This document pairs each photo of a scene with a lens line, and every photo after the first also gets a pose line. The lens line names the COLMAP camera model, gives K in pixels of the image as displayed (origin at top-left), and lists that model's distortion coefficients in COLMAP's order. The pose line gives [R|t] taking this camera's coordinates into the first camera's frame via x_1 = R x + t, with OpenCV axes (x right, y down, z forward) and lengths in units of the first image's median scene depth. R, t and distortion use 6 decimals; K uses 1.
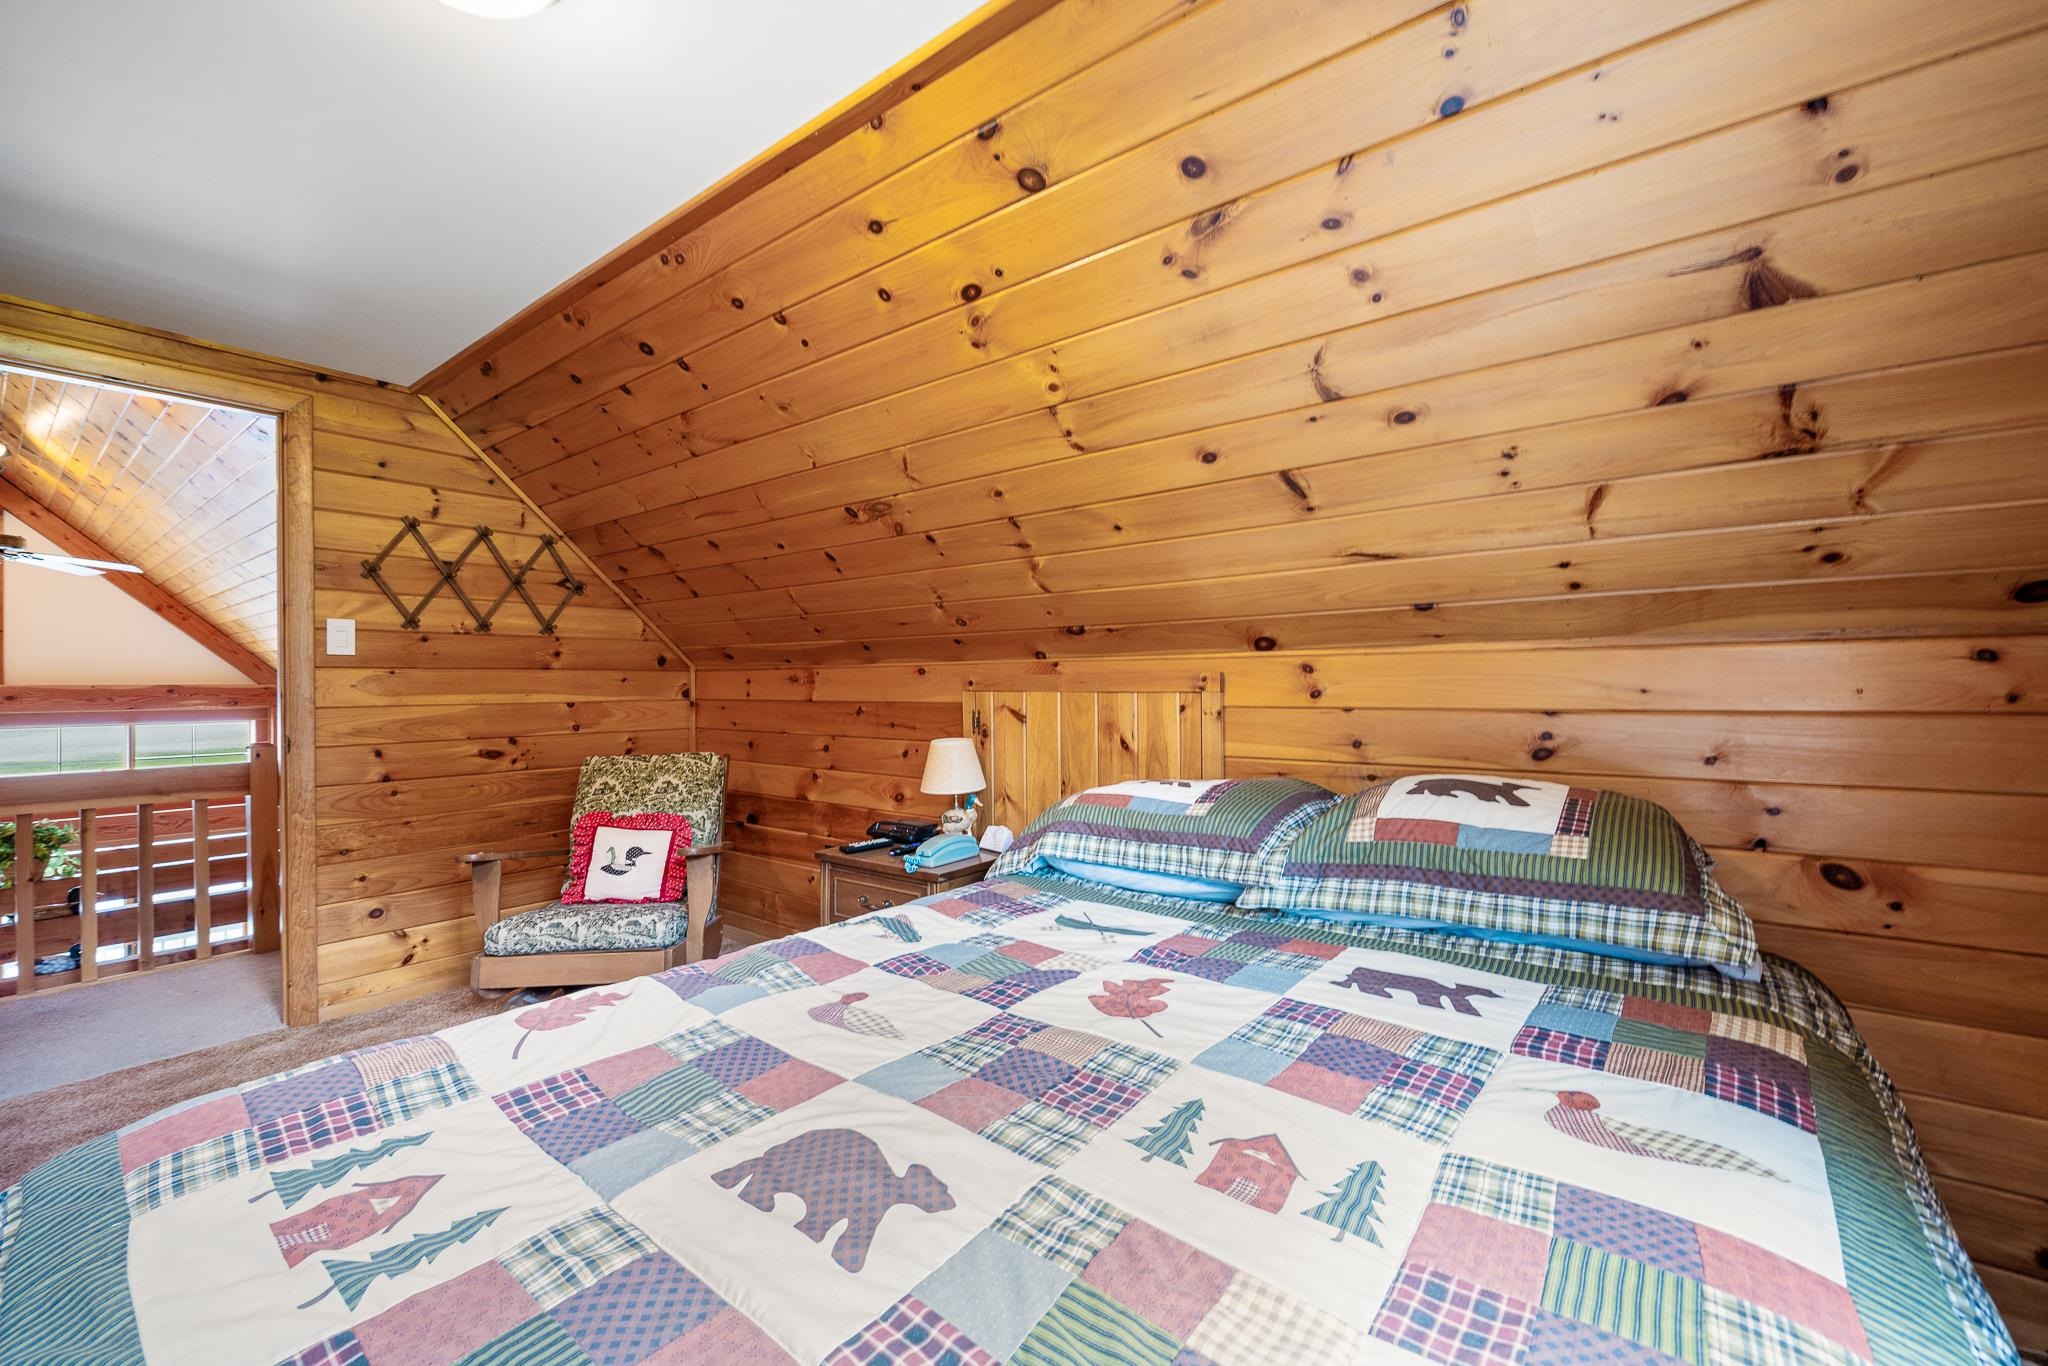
lens RADIAL K [[824.9, 0, 1025.8], [0, 824.9, 680.9], [0, 0, 1]] dist [-0.007334, -0.000583]
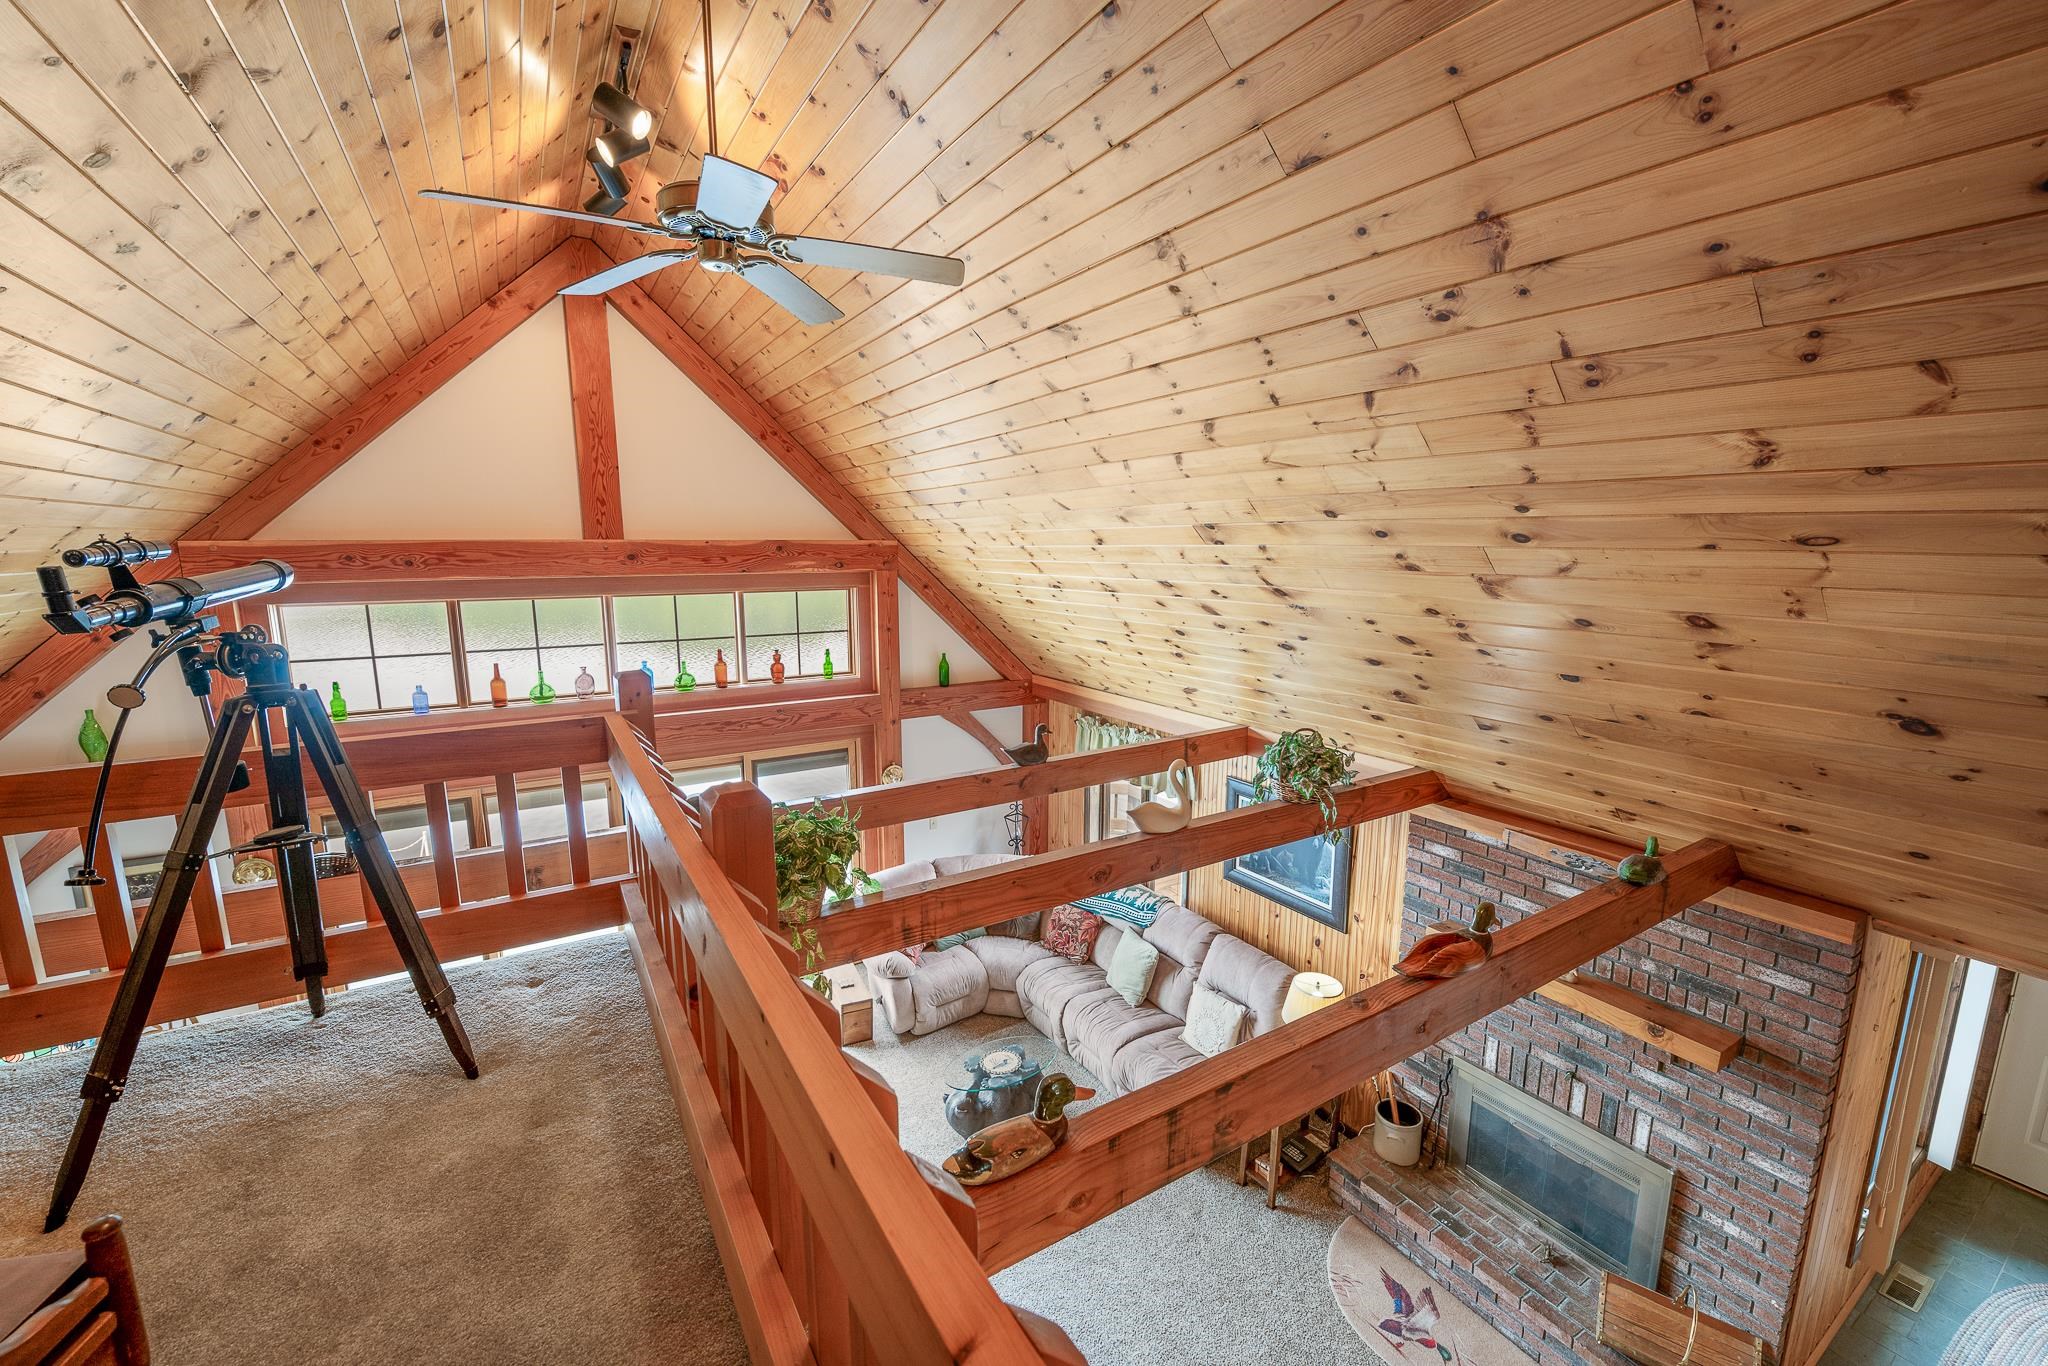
lens RADIAL K [[824.9, 0, 1016.5], [0, 824.9, 680.2], [0, 0, 1]] dist [-0.007334, -0.000583]
pose [[0.933054, 0.062213, -0.354317, -0.572592], [-0.002817, 0.986166, 0.165738, 0.005529], [0.359726, -0.153644, 0.920321, 0.363328]]
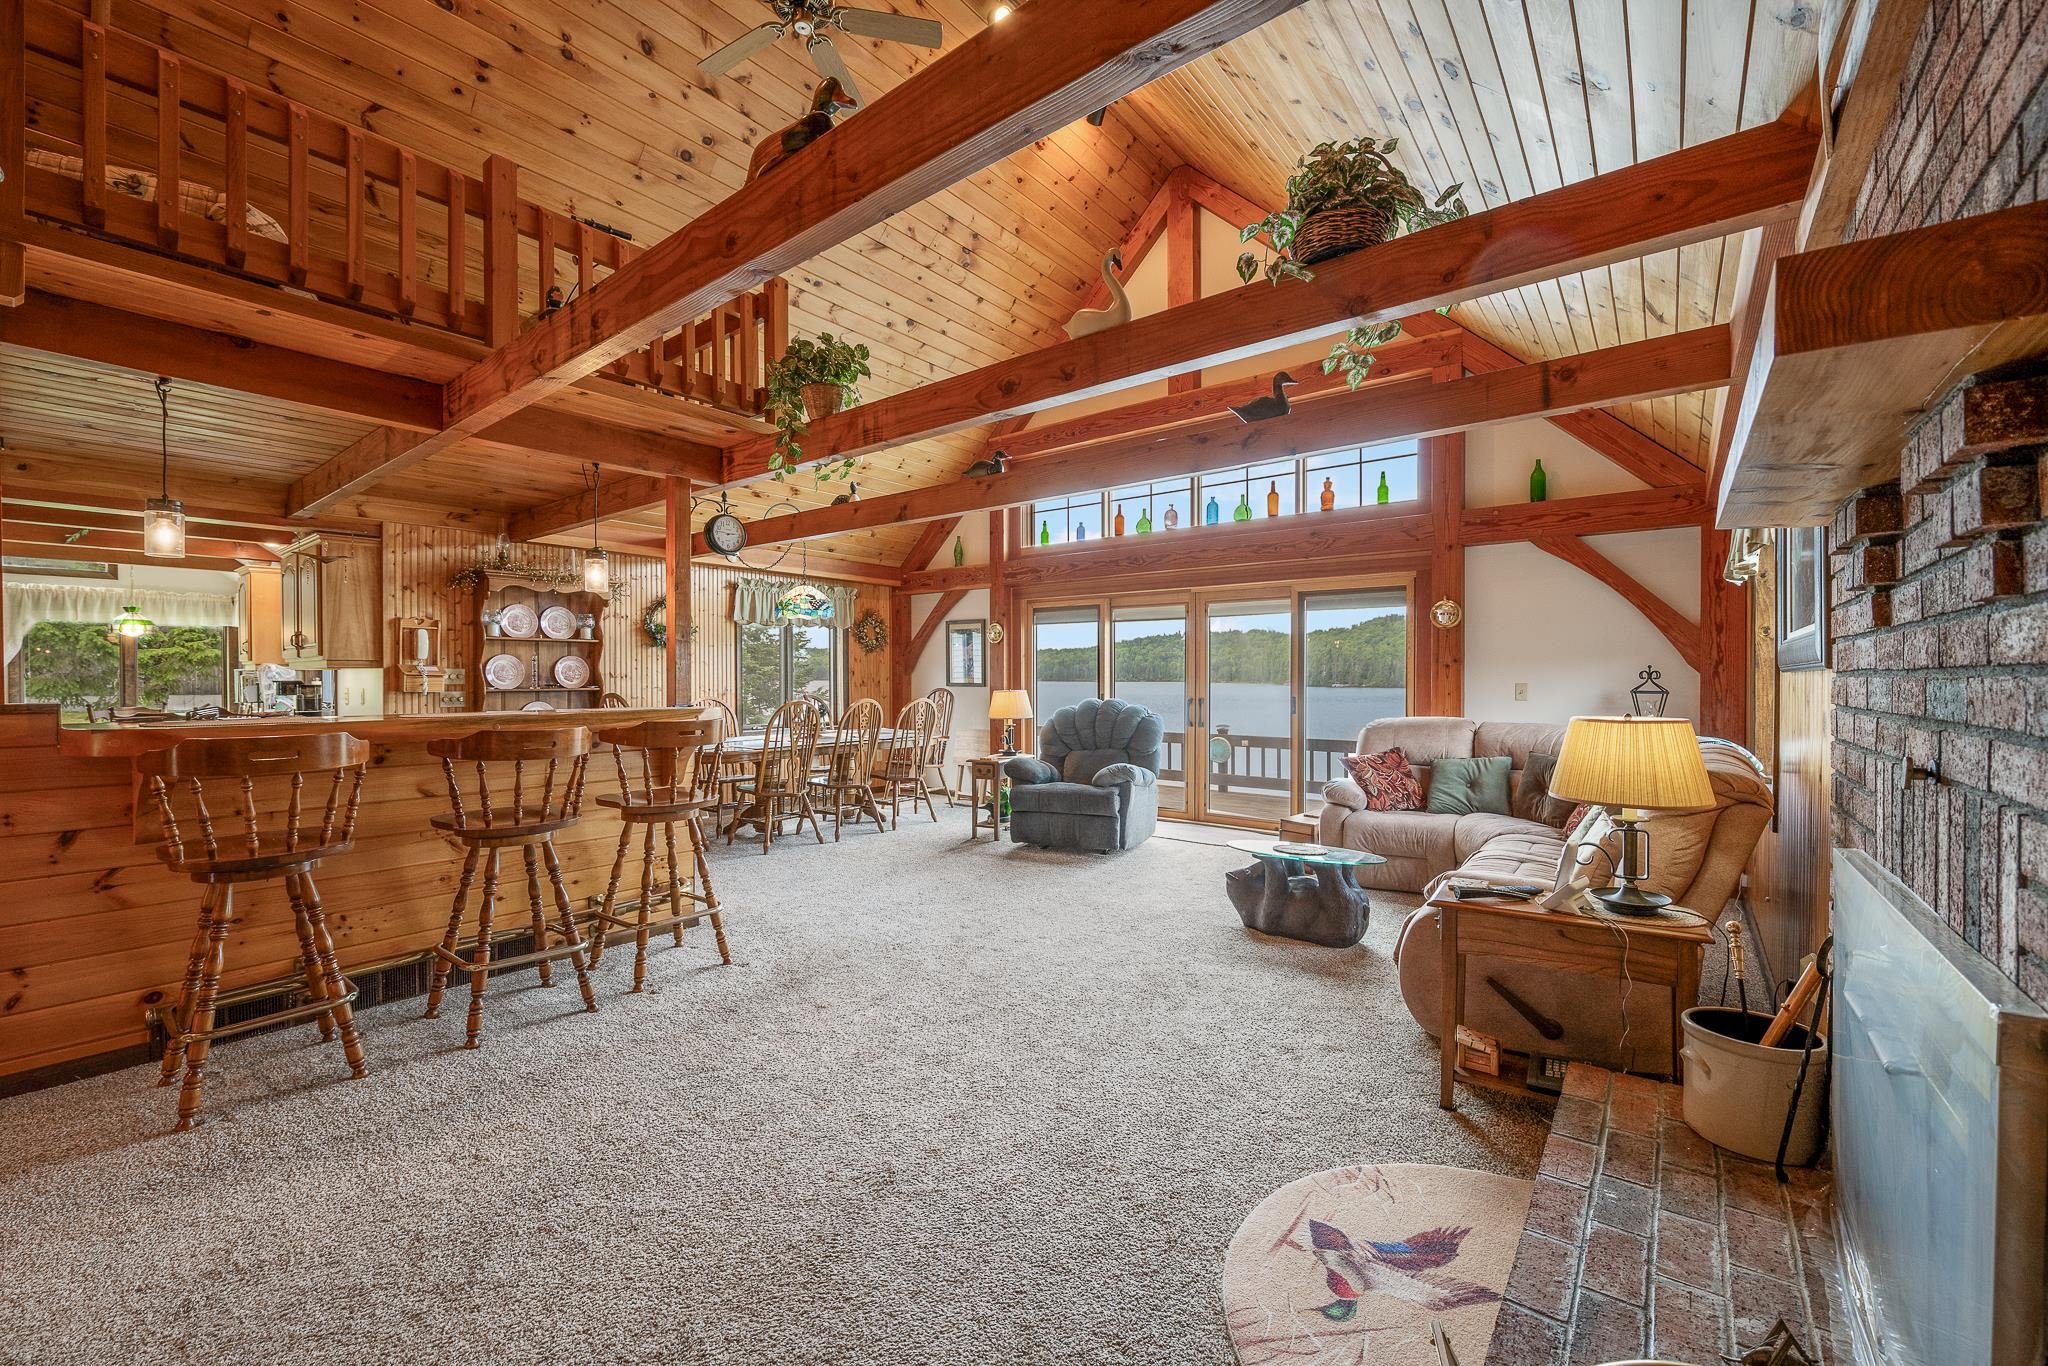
lens RADIAL K [[824.9, 0, 1018.7], [0, 824.9, 680.9], [0, 0, 1]] dist [-0.007334, -0.000583]
pose [[-0.018049, 0.006245, -0.999818, -0.279770], [-0.002588, 0.999977, 0.006292, 0.303972], [0.999834, 0.002701, -0.018032, 0.747042]]
